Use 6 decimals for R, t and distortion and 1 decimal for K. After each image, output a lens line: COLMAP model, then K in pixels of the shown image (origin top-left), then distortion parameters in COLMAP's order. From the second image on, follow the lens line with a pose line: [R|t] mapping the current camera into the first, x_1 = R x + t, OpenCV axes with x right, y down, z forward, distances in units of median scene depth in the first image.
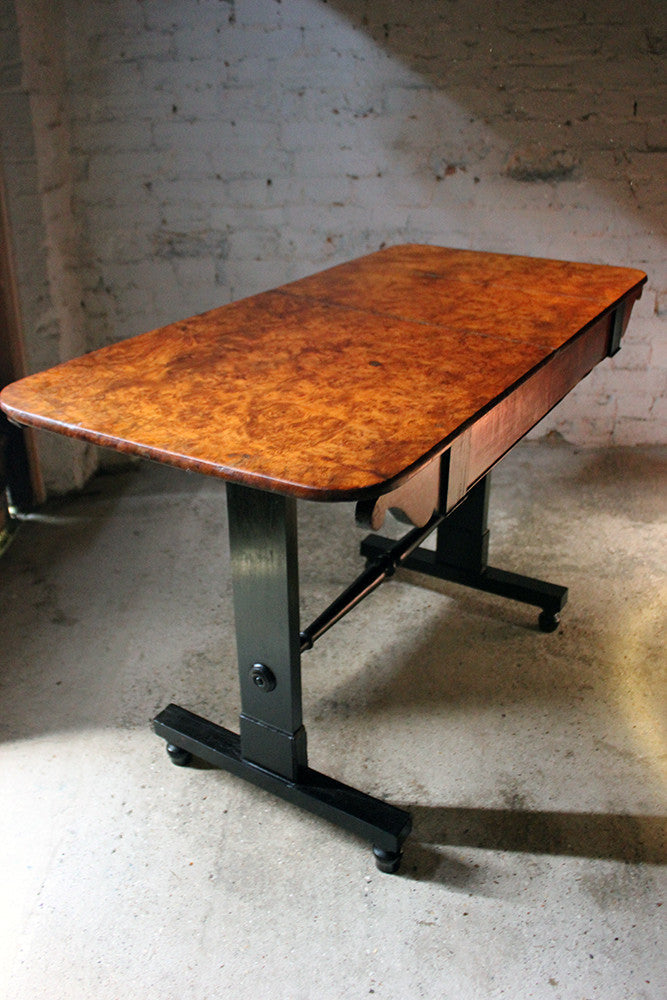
lens RADIAL K [[908.1, 0, 332.2], [0, 908.1, 516.6], [0, 0, 1]] dist [-0.151413, 0.158736]
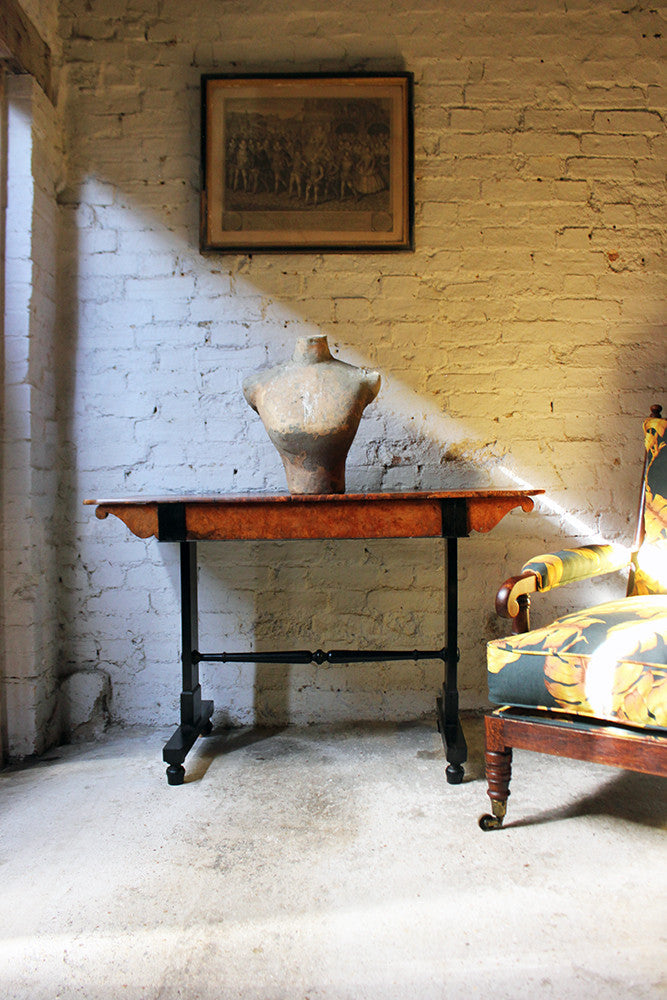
lens RADIAL K [[827.4, 0, 328.5], [0, 827.4, 520.4], [0, 0, 1]] dist [-0.158073, 0.139010]
pose [[0.999871, -0.002285, 0.015920, 0.036725], [0.008728, 0.908521, -0.417748, 0.144971], [-0.013509, 0.417833, 0.908423, 0.098189]]
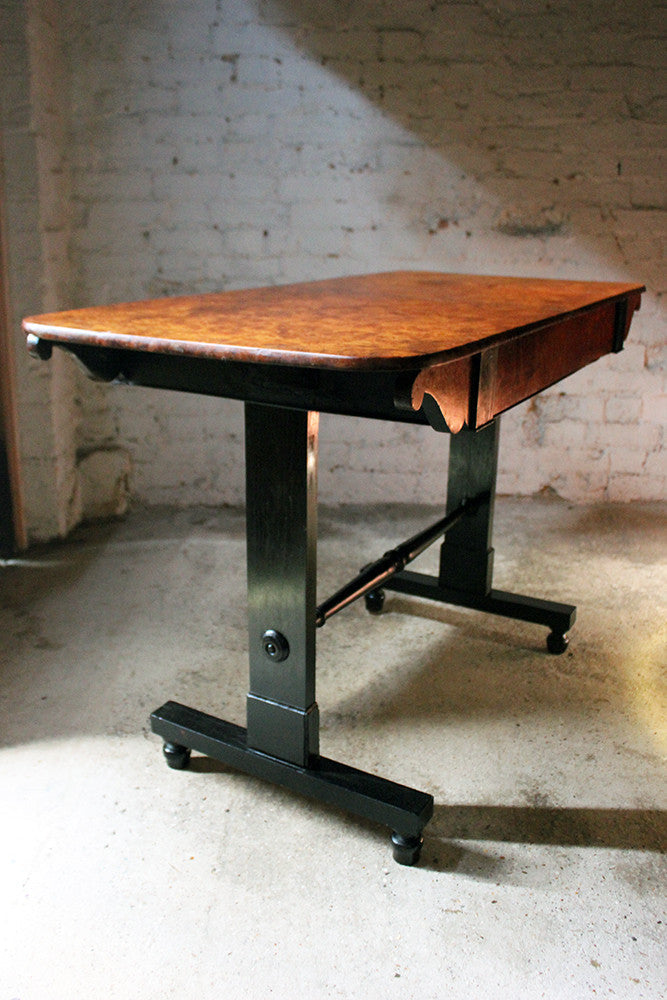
lens RADIAL K [[934.0, 0, 333.2], [0, 934.0, 518.3], [0, 0, 1]] dist [-0.145238, 0.158024]
pose [[0.999342, 0.008615, 0.035241, -0.034684], [-0.003217, 0.988610, -0.150465, 0.130400], [-0.036136, 0.150252, 0.987987, 0.007397]]
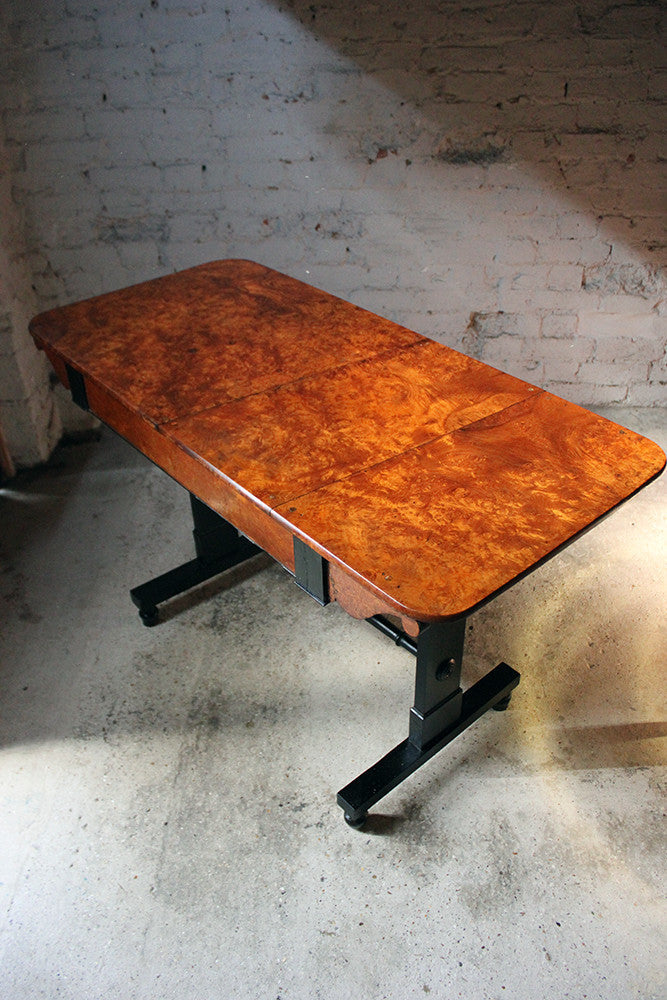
lens RADIAL K [[827.4, 0, 328.5], [0, 827.4, 520.4], [0, 0, 1]] dist [-0.158073, 0.139010]
pose [[0.999797, -0.019445, 0.005235, 0.072847], [0.018001, 0.979537, 0.200458, -0.203200], [-0.009026, -0.200323, 0.979688, 0.025745]]
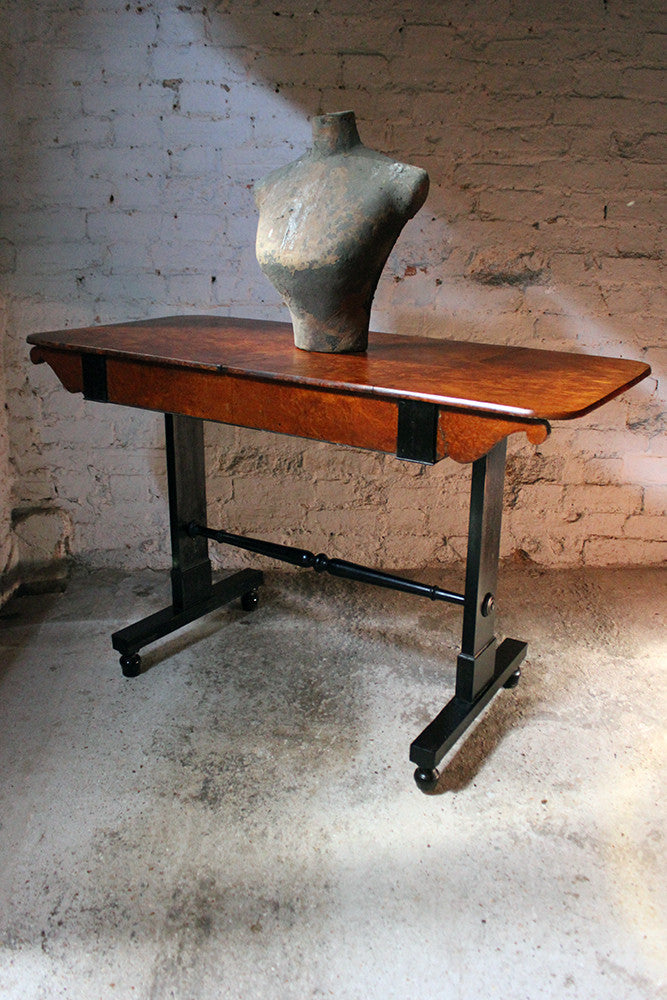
lens RADIAL K [[859.3, 0, 334.3], [0, 859.3, 512.7], [0, 0, 1]] dist [-0.153509, 0.140597]
pose [[0.998248, 0.011325, 0.058067, 0.006661], [-0.005287, 0.994657, -0.103096, -0.058409], [-0.058925, 0.102609, 0.992975, 0.187538]]
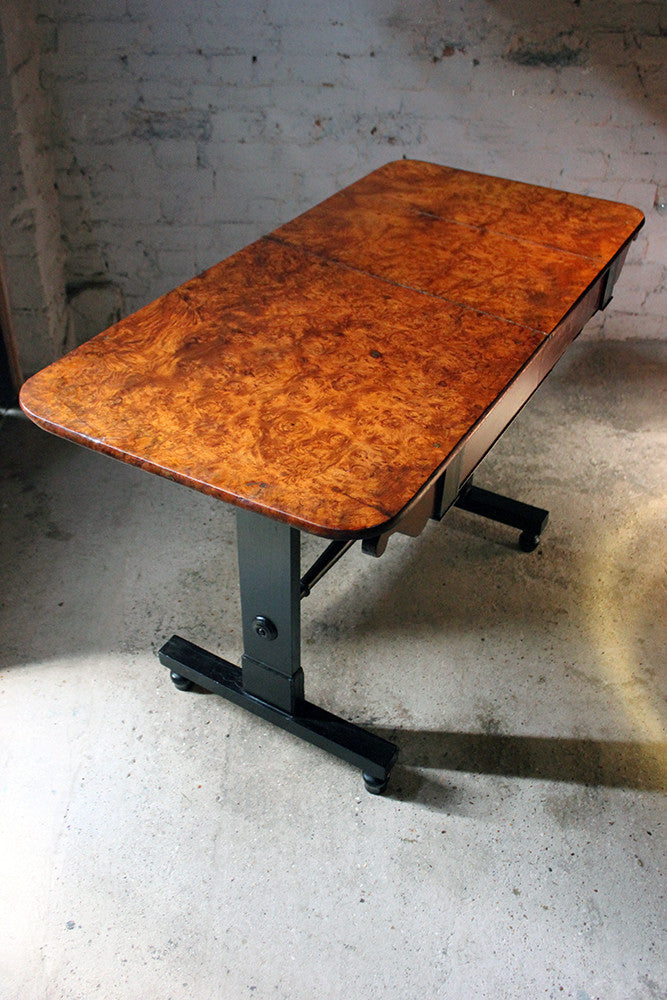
lens RADIAL K [[965.3, 0, 337.1], [0, 965.3, 519.9], [0, 0, 1]] dist [-0.142868, 0.152843]
pose [[0.999288, 0.005430, 0.037342, -0.022906], [-0.012730, 0.980092, 0.198135, -0.122741], [-0.035522, -0.198469, 0.979463, -0.077466]]
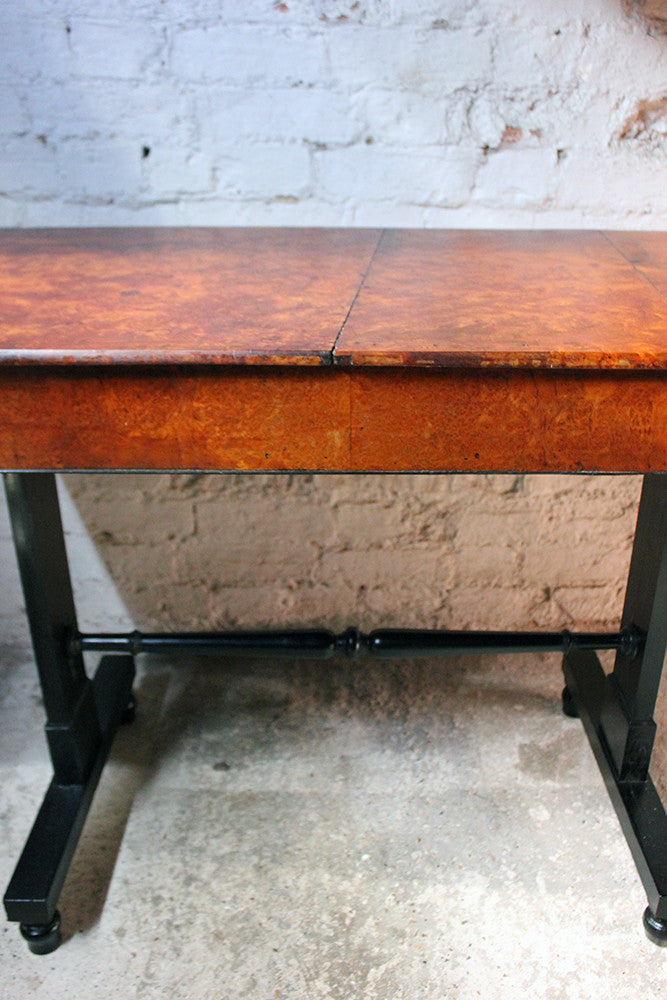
lens RADIAL K [[943.9, 0, 337.3], [0, 943.9, 513.2], [0, 0, 1]] dist [-0.143264, 0.151399]
pose [[0.997087, -0.008311, 0.075816, -0.007222], [0.007466, 0.999907, 0.011414, -0.224281], [-0.075904, -0.010815, 0.997057, 0.598171]]
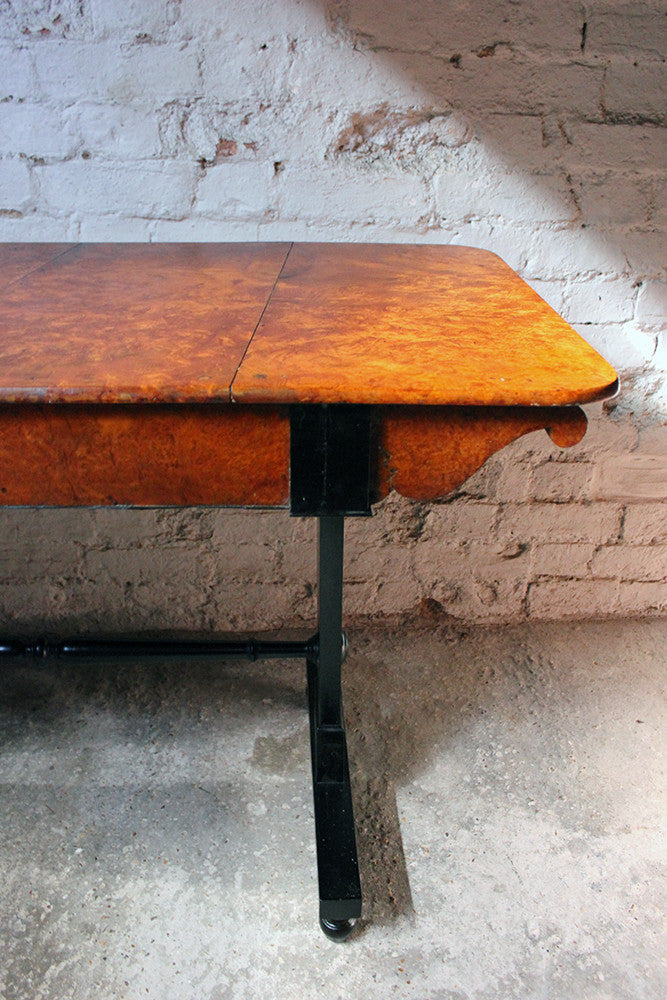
lens RADIAL K [[859.3, 0, 334.3], [0, 859.3, 512.7], [0, 0, 1]] dist [-0.153509, 0.140597]
pose [[0.993010, -0.012847, 0.117332, 0.166057], [0.007671, 0.998981, 0.044466, -0.247337], [-0.117784, -0.043255, 0.992097, 0.624060]]
